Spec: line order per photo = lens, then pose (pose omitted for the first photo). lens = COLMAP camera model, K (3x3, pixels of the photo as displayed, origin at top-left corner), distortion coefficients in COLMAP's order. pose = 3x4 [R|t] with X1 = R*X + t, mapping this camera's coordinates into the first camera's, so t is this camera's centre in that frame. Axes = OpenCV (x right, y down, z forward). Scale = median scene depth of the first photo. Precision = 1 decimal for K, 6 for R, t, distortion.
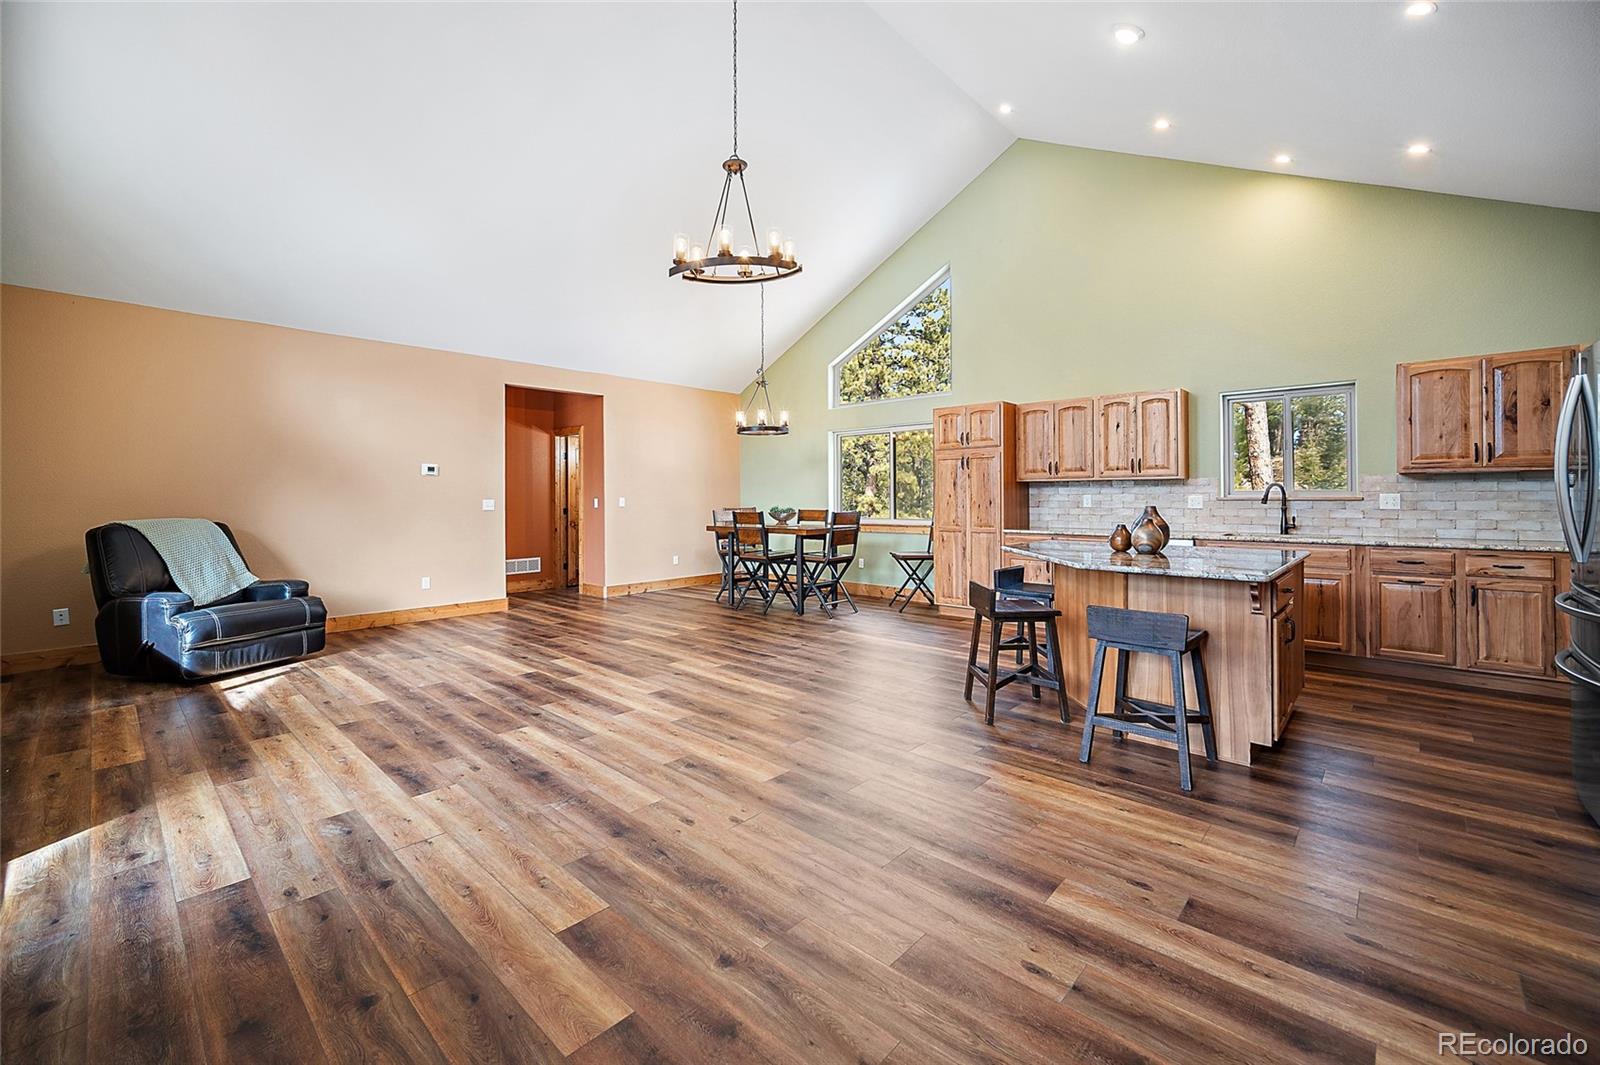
lens RADIAL K [[649.5, 0, 802.5], [0, 649.5, 499.2], [0, 0, 1]] dist [-0.001352, -0.000074]
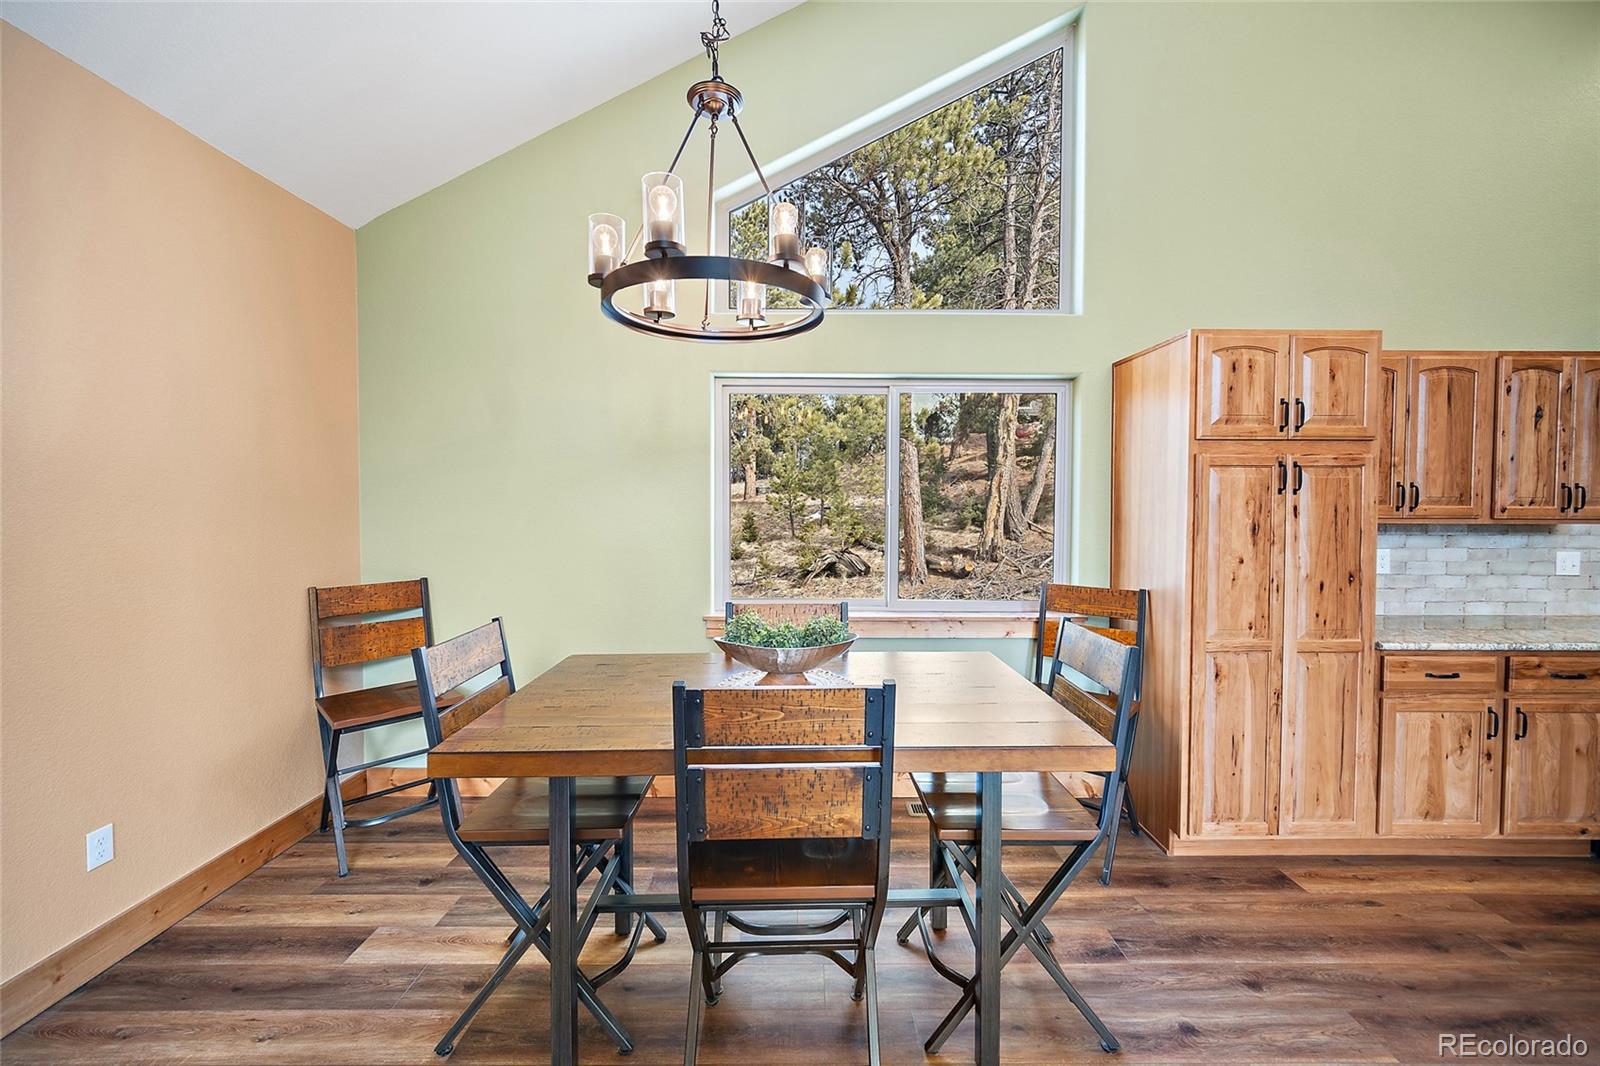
lens RADIAL K [[634.1, 0, 811.4], [0, 634.1, 527.3], [0, 0, 1]] dist [-0.002344, 0.000114]
pose [[0.731100, -0.017010, 0.682058, -0.227538], [-0.004669, 0.999541, 0.029933, -0.036800], [-0.682254, -0.025069, 0.730685, 0.938666]]
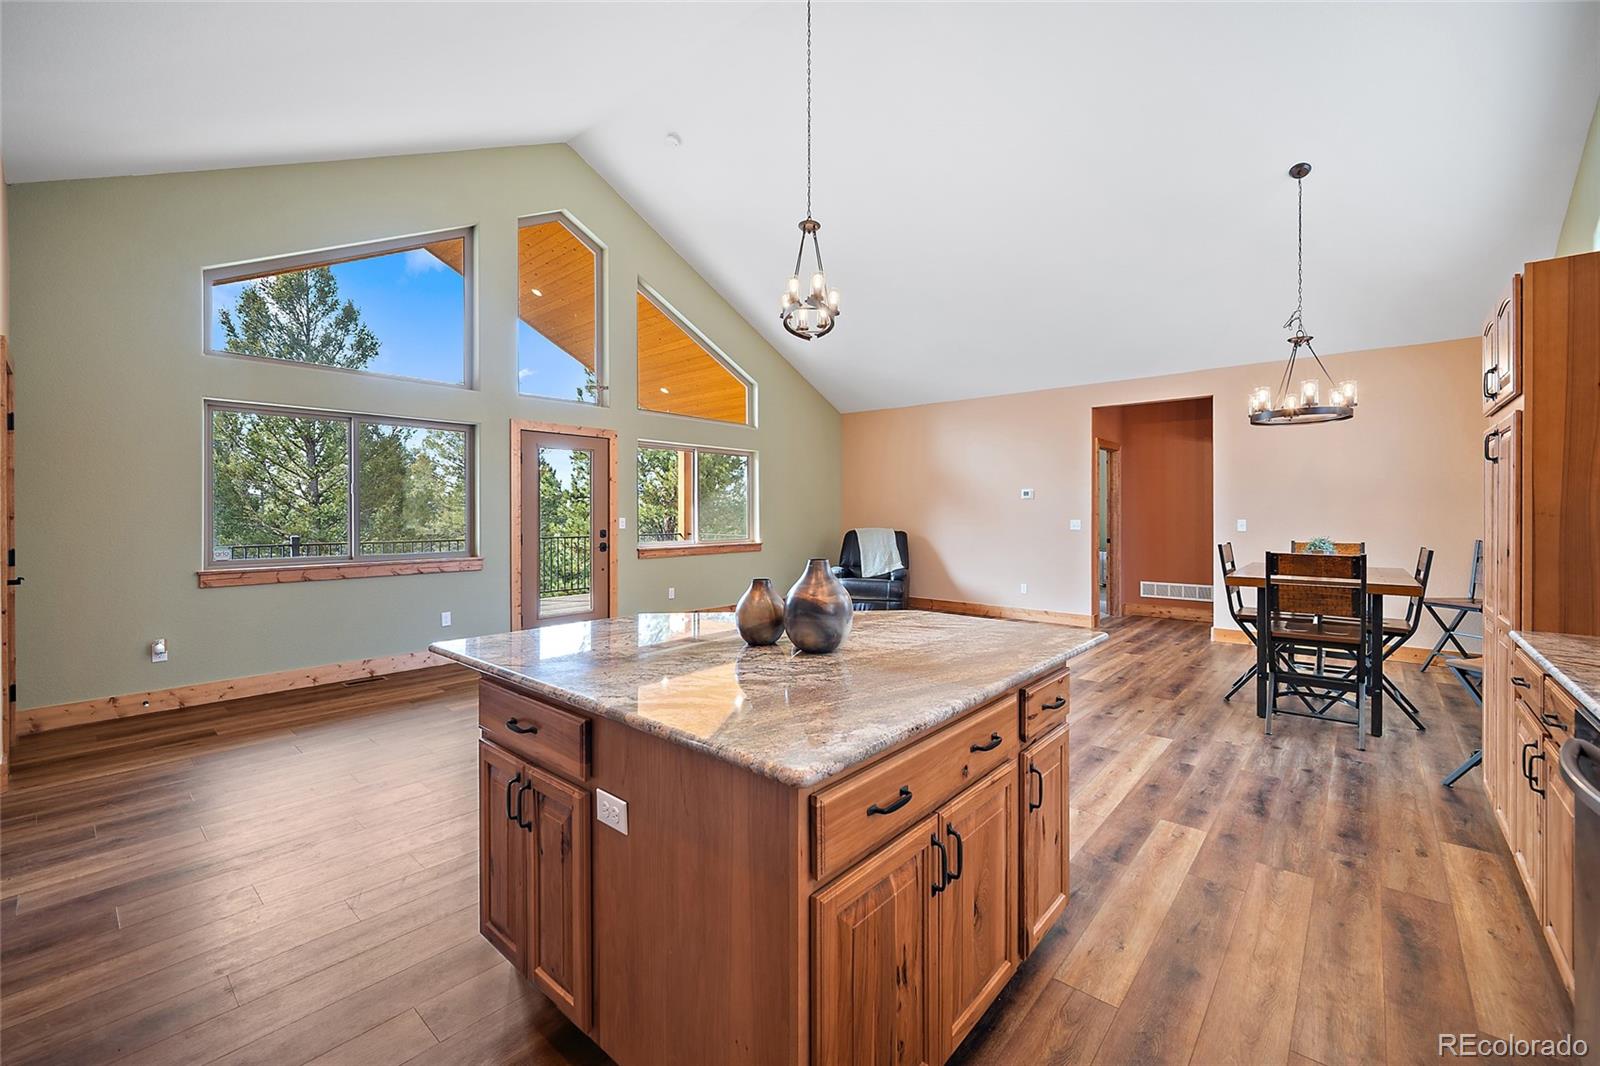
lens RADIAL K [[653.8, 0, 822.3], [0, 653.8, 512.6], [0, 0, 1]] dist [-0.000704, 0.000089]
pose [[0.050758, 0.004828, -0.998699, 0.631736], [-0.006170, 0.999971, 0.004521, -0.015112], [0.998692, 0.005933, 0.050786, 0.595183]]
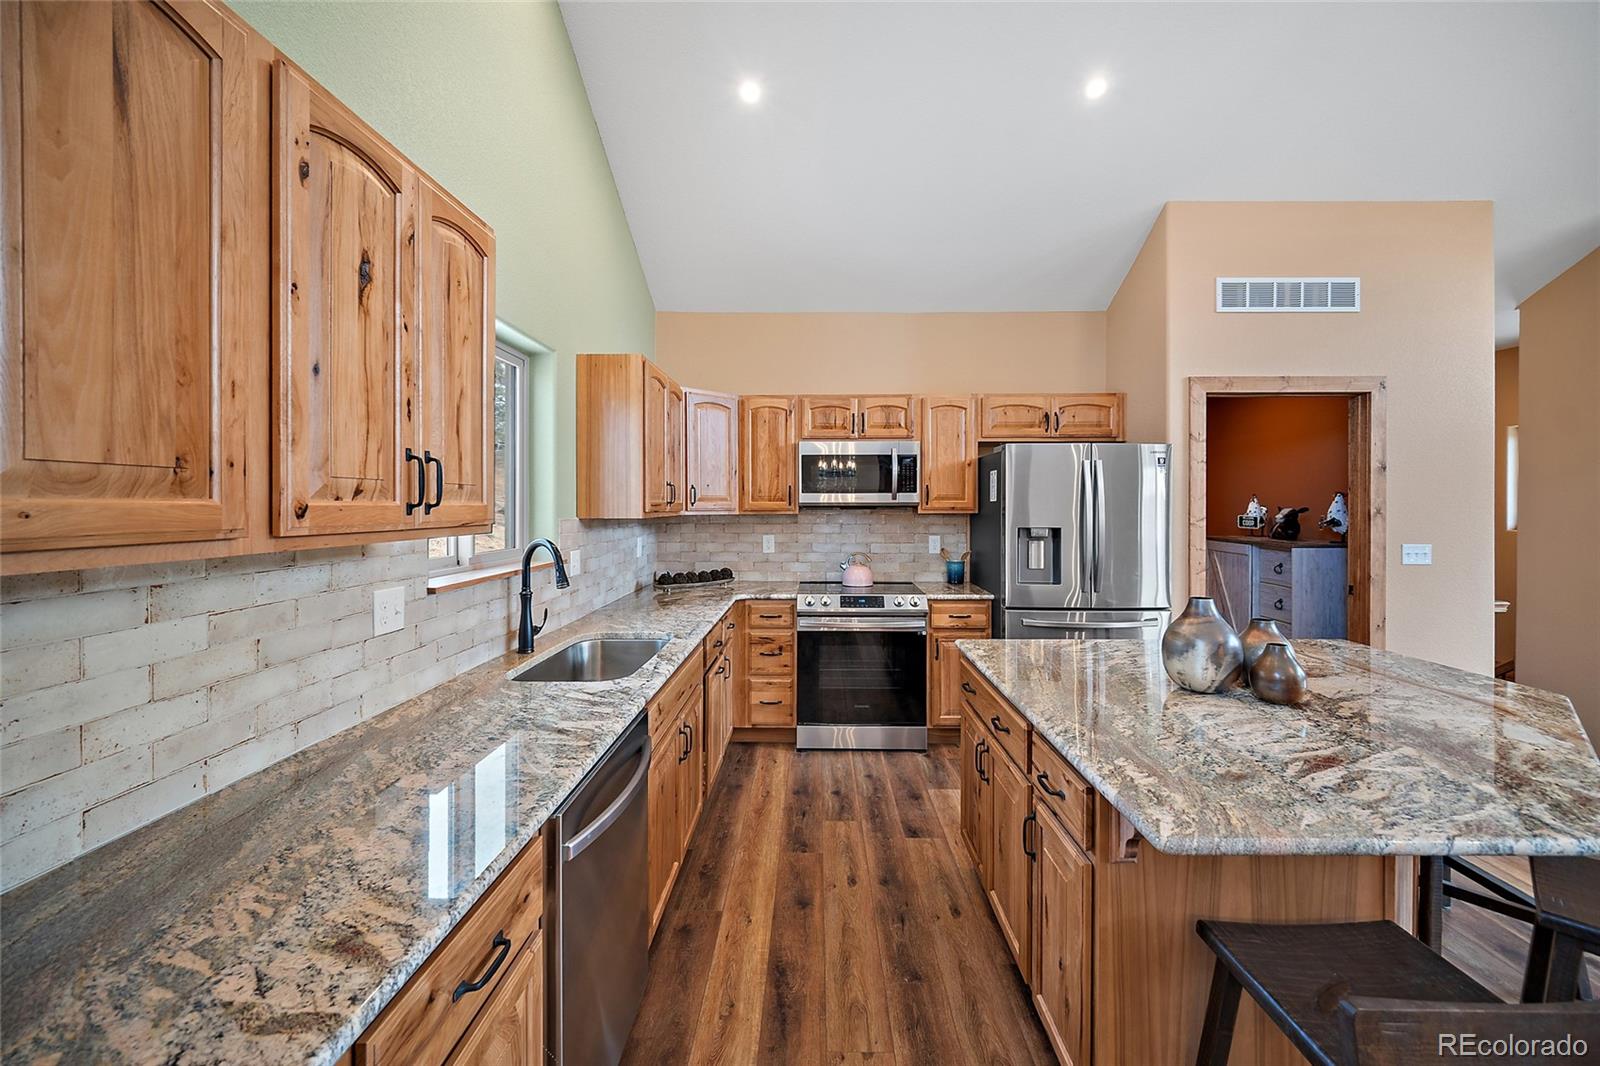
lens RADIAL K [[644.8, 0, 805.8], [0, 644.8, 502.2], [0, 0, 1]] dist [-0.002646, -0.000127]
pose [[-0.666639, 0.007608, 0.745342, 0.227864], [0.006861, 0.999968, -0.004070, -0.038695], [-0.745349, 0.002400, -0.666670, 0.944893]]
